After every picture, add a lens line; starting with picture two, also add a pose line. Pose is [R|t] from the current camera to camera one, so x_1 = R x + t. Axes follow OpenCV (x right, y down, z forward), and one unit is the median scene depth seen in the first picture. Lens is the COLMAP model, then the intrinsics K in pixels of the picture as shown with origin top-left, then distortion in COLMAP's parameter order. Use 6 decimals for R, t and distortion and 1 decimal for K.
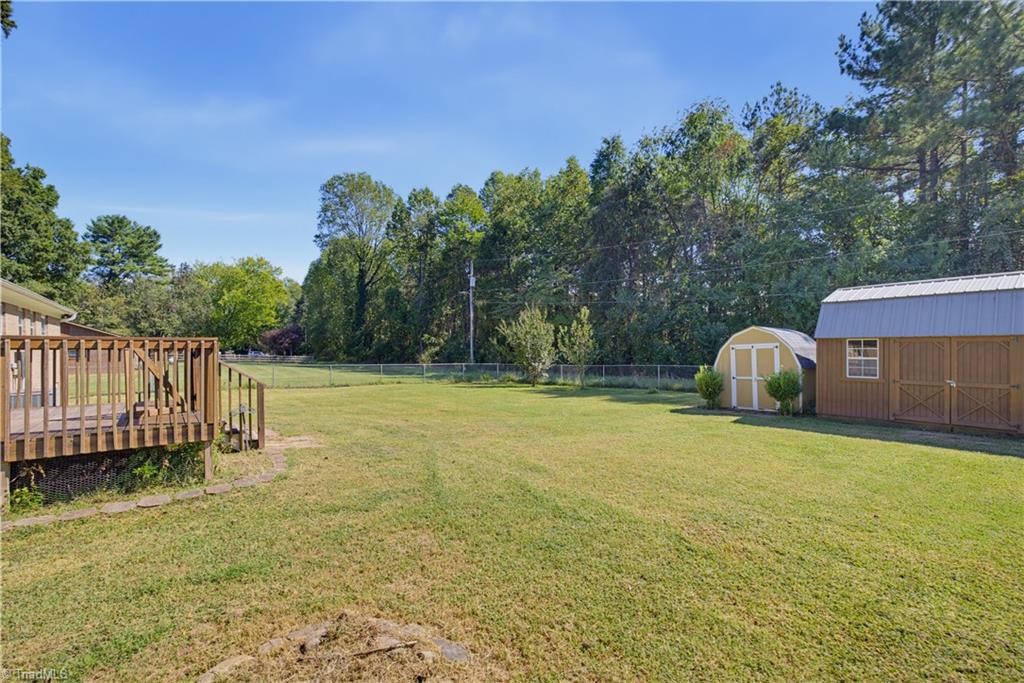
lens RADIAL K [[439.5, 0, 506.4], [0, 439.5, 343.1], [0, 0, 1]] dist [0.003841, 0.003475]
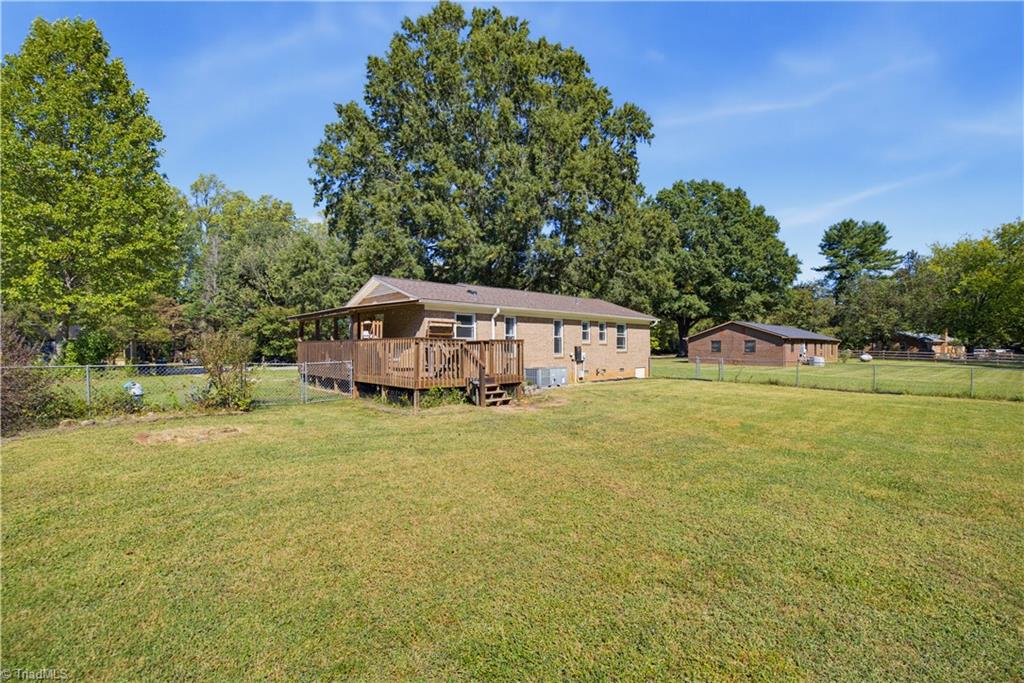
lens RADIAL K [[439.5, 0, 510.5], [0, 439.5, 344.2], [0, 0, 1]] dist [0.003841, 0.003475]
pose [[0.085333, -0.003677, -0.996346, 0.124131], [0.011778, 0.999927, -0.002682, 0.002996], [0.996283, -0.011506, 0.085370, 0.113195]]
